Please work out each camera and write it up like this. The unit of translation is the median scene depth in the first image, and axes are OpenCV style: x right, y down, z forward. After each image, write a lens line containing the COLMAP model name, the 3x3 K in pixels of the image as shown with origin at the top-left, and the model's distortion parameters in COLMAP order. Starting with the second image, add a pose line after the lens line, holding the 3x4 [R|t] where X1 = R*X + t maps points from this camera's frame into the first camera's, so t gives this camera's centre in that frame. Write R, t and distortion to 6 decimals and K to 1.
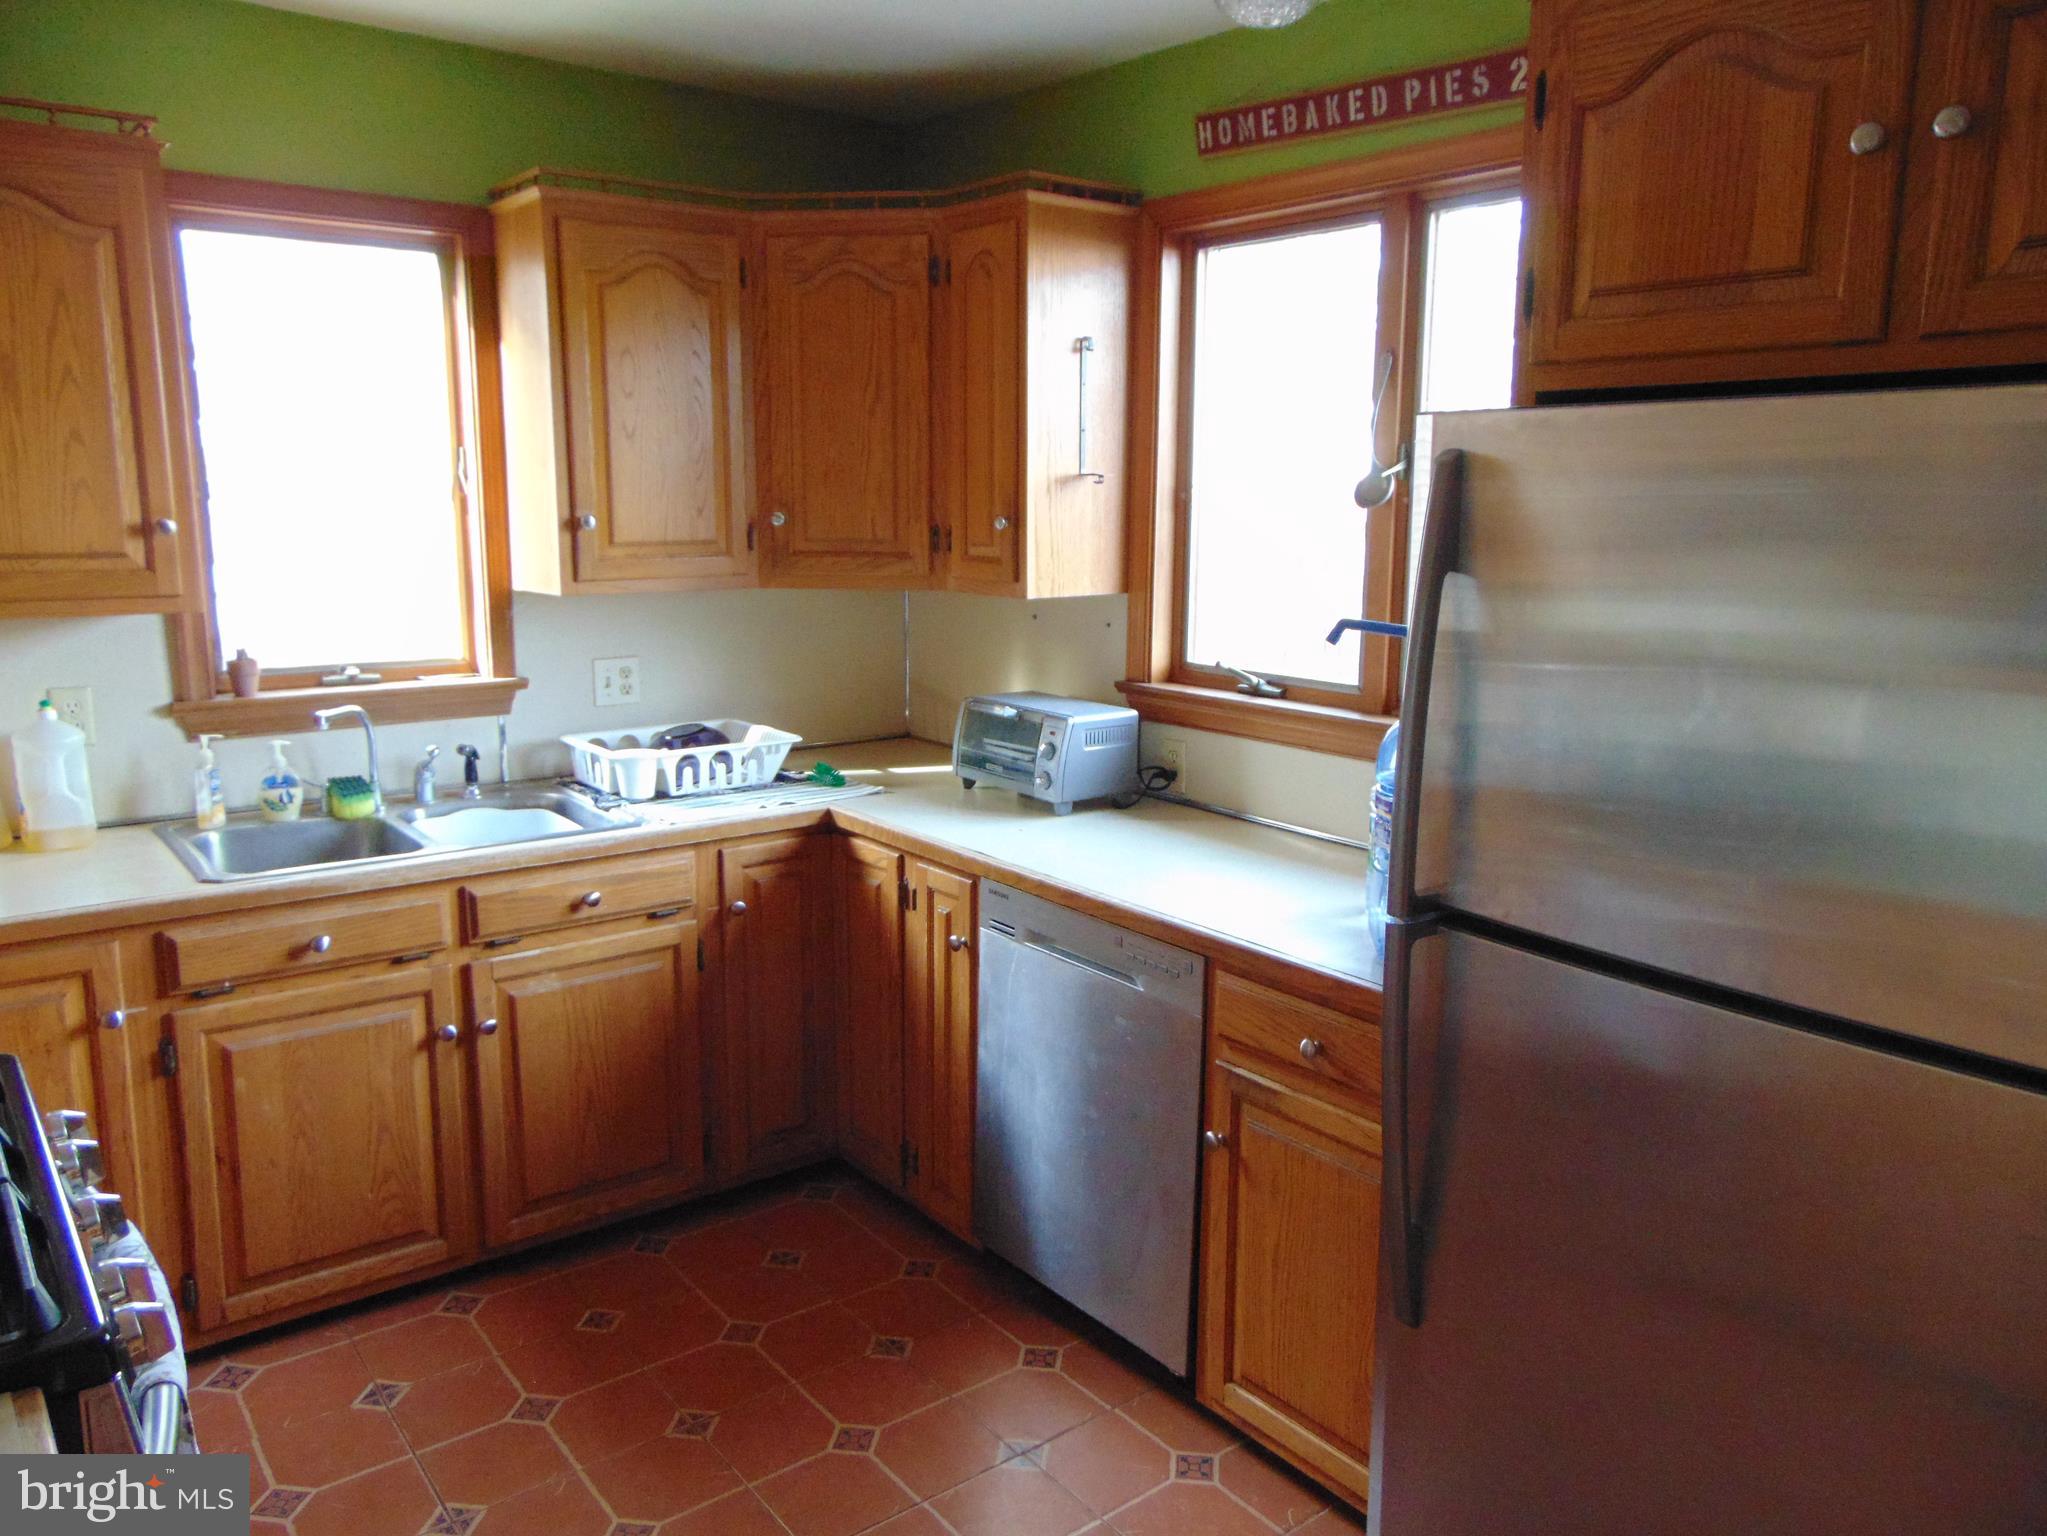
lens RADIAL K [[1539.5, 0, 1019.8], [0, 1539.5, 757.0], [0, 0, 1]] dist [-0.007325, 0.072022]
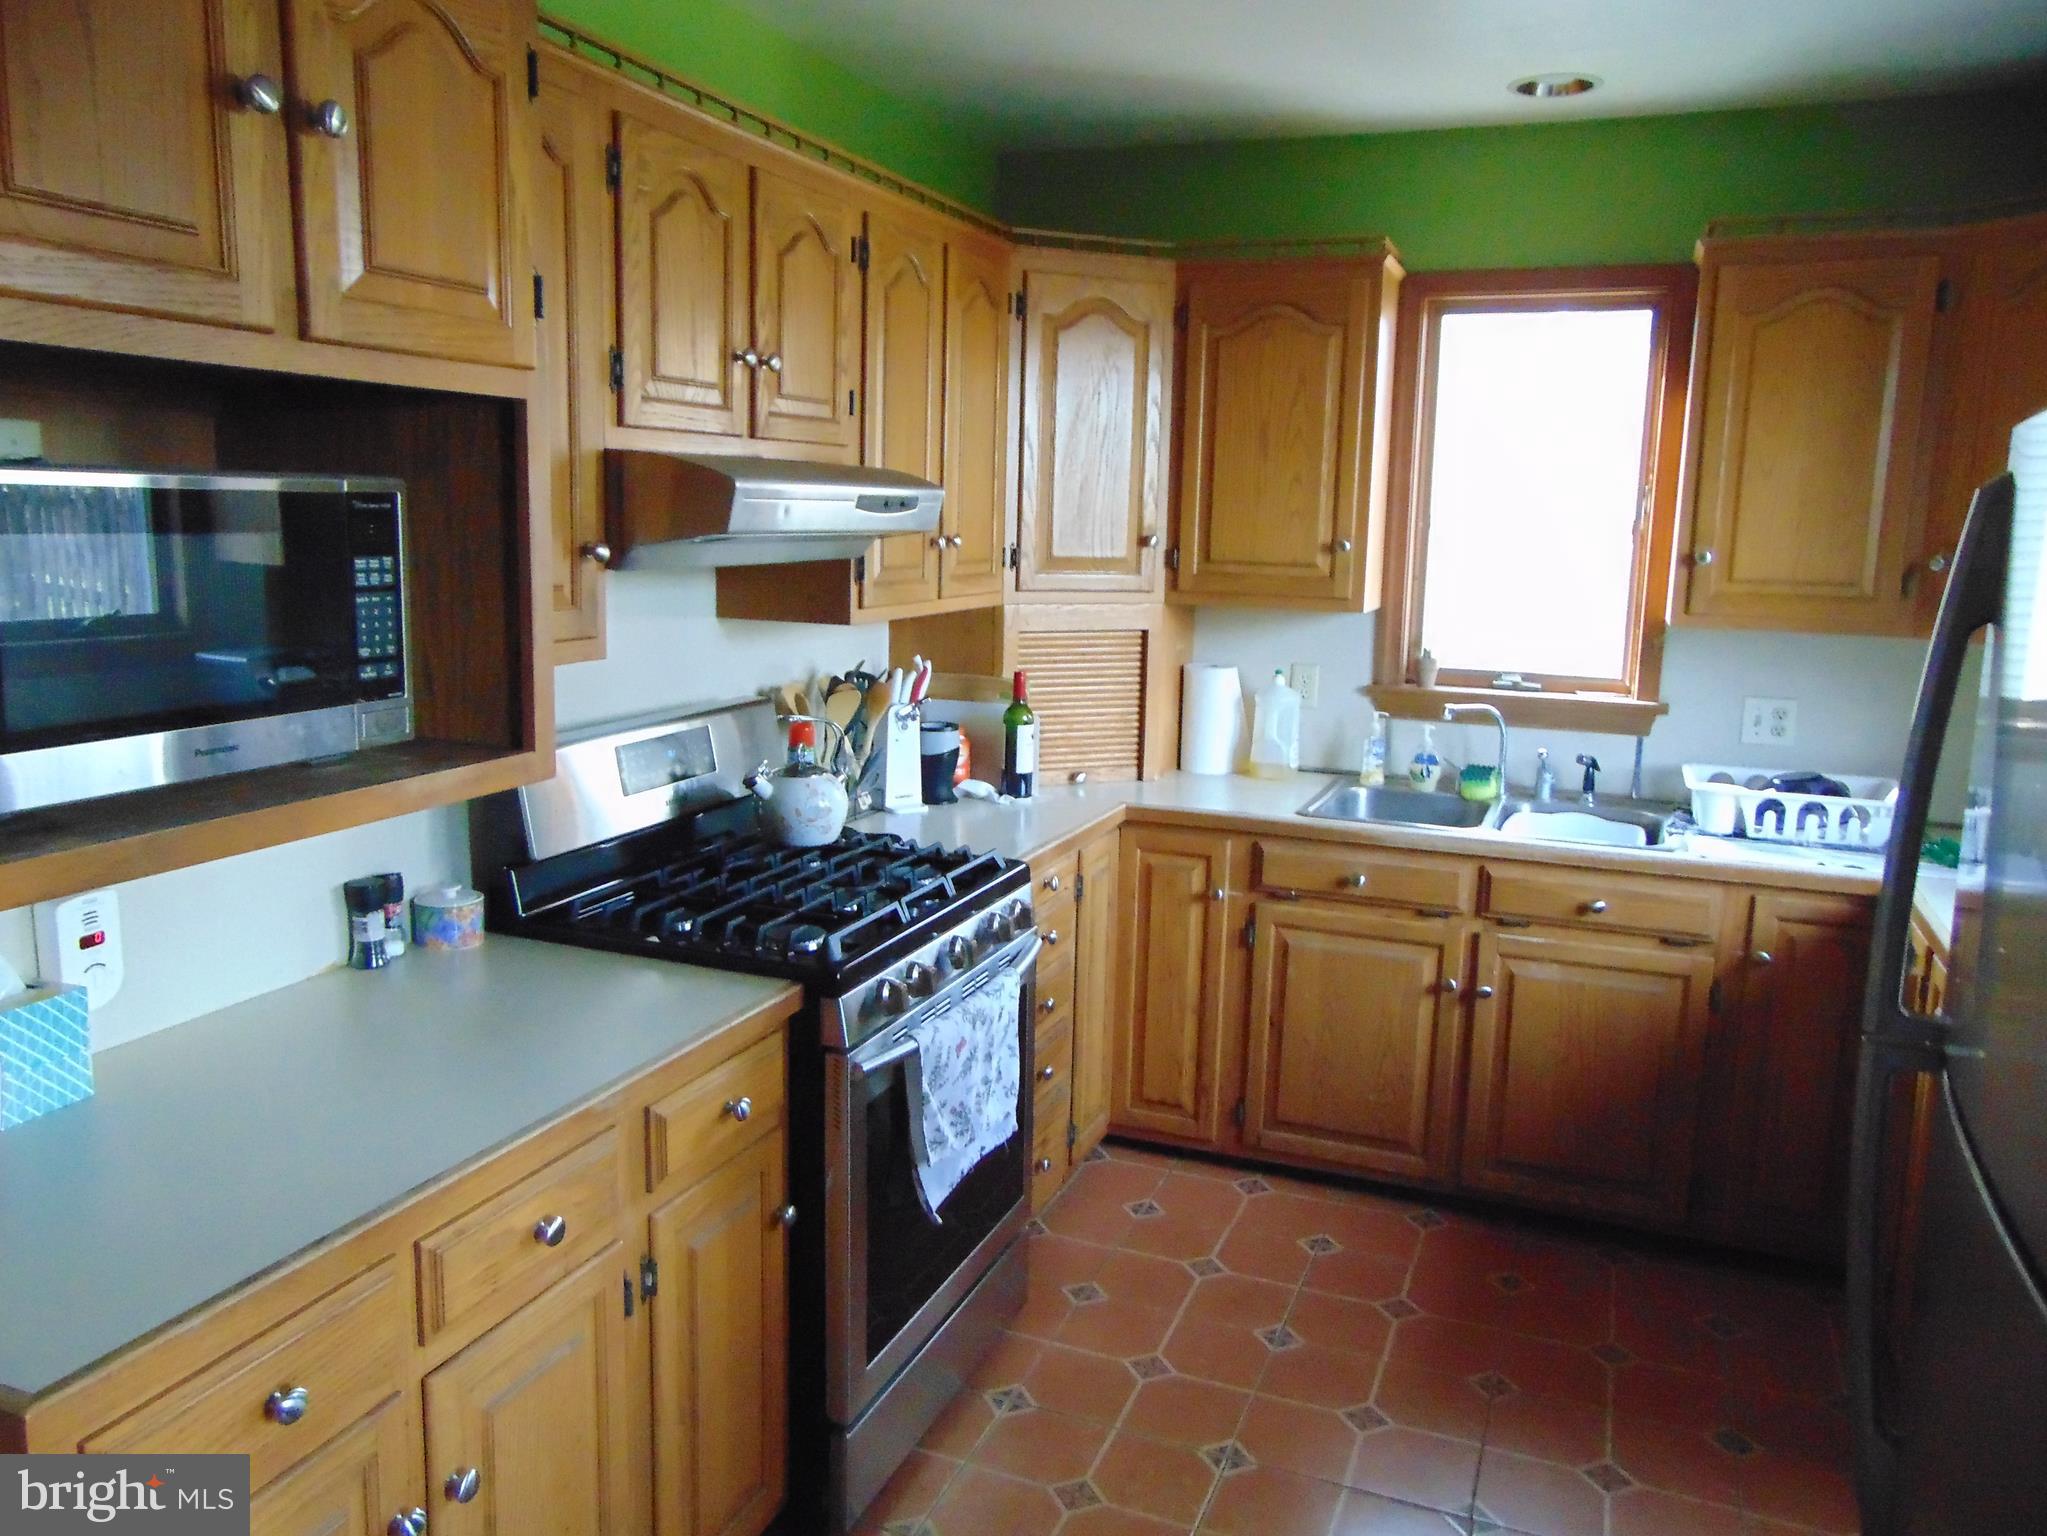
lens RADIAL K [[1539.5, 0, 1019.8], [0, 1539.5, 757.0], [0, 0, 1]] dist [-0.007325, 0.072022]
pose [[0.521919, 0.146491, -0.840322, 0.385214], [-0.172682, 0.982890, 0.064093, -0.008280], [0.835333, 0.111658, 0.538285, 0.080315]]
